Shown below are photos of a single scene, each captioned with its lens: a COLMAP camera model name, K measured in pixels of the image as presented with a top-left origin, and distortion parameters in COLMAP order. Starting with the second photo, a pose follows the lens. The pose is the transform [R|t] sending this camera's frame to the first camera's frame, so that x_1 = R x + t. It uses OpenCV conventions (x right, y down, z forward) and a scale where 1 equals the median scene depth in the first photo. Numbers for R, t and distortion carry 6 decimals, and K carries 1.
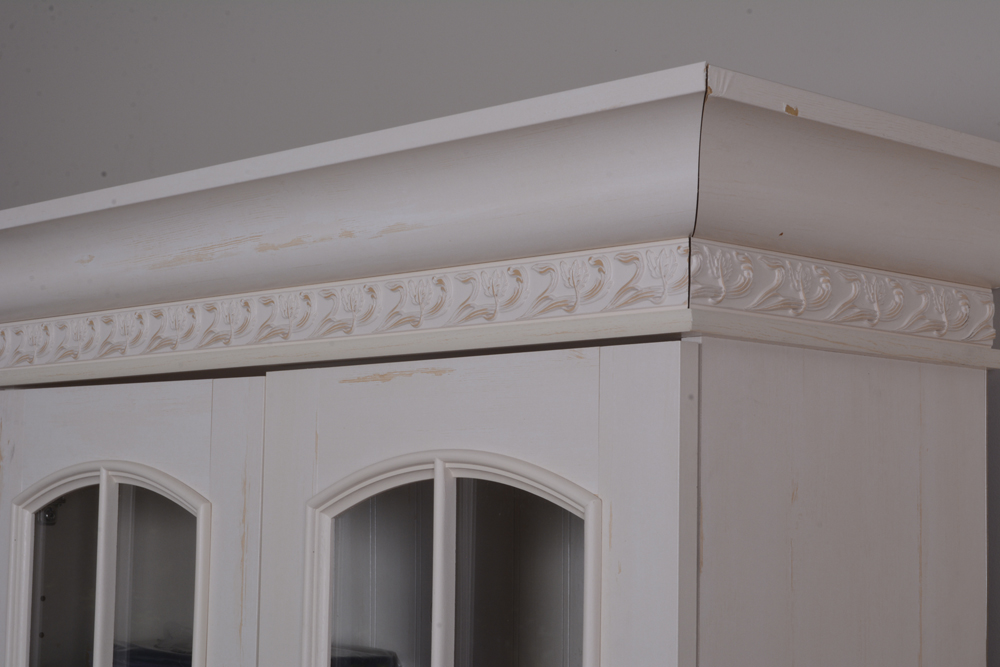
lens RADIAL K [[1879.5, 0, 500.0], [0, 1879.5, 333.5], [0, 0, 1]] dist [-0.005156, -0.091627]
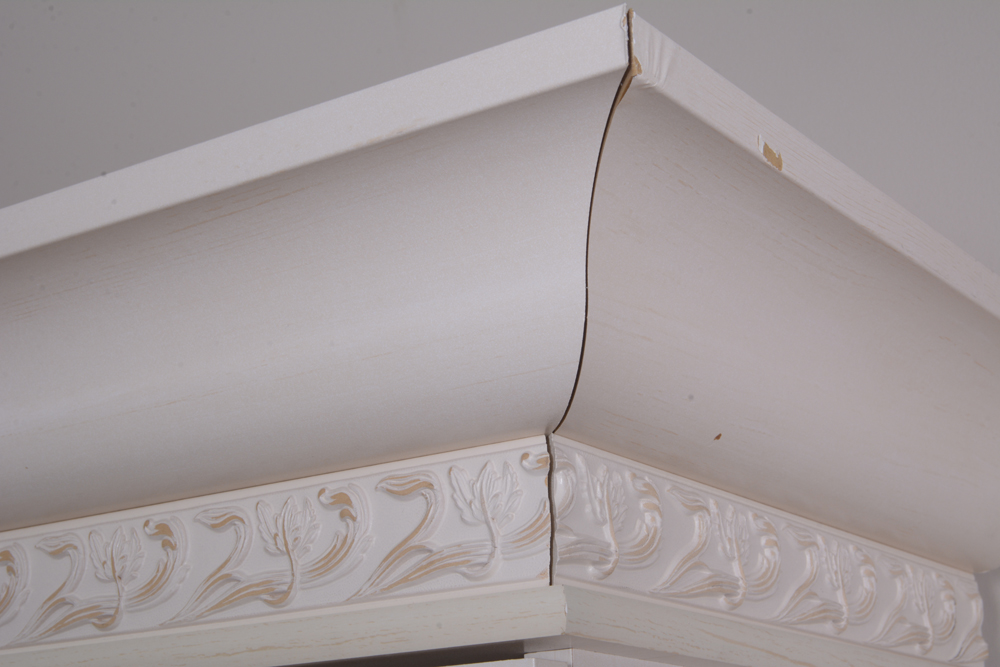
lens RADIAL K [[1879.5, 0, 500.0], [0, 1879.5, 333.5], [0, 0, 1]] dist [-0.005156, -0.091627]
pose [[0.979199, 0.021227, 0.201790, -0.005343], [0.016811, 0.982606, -0.184942, 0.010036], [-0.202206, 0.184487, 0.961809, 0.518670]]
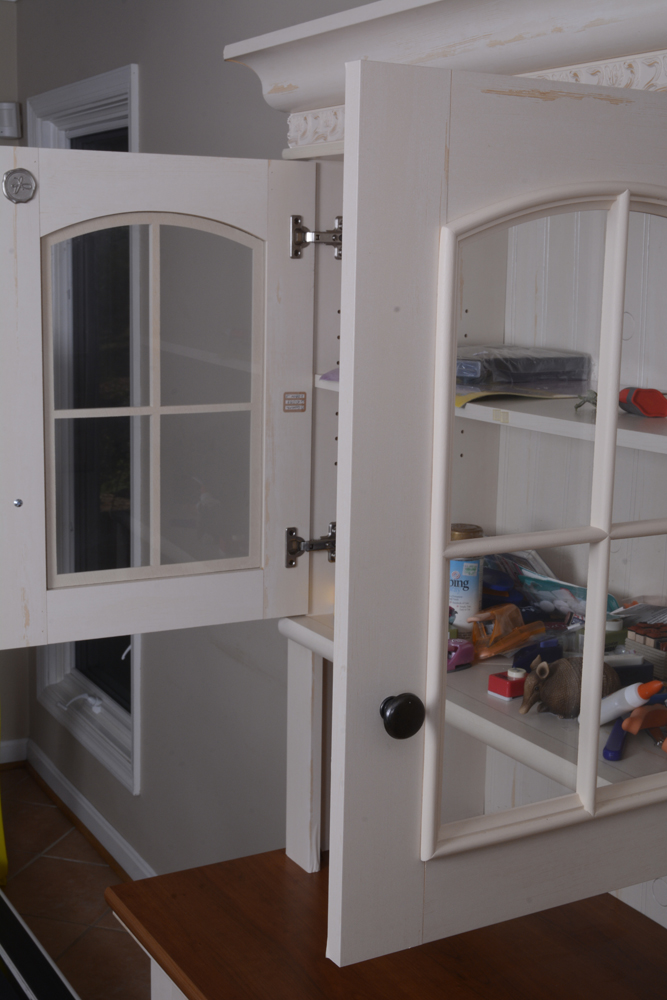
lens RADIAL K [[1378.1, 0, 333.5], [0, 1378.1, 500.0], [0, 0, 1]] dist [0.038603, 0.049907]
pose [[0.970719, 0.037549, -0.237266, 0.007827], [0.027960, 0.963333, 0.266847, -0.000659], [0.238586, -0.265667, 0.934076, -0.009307]]
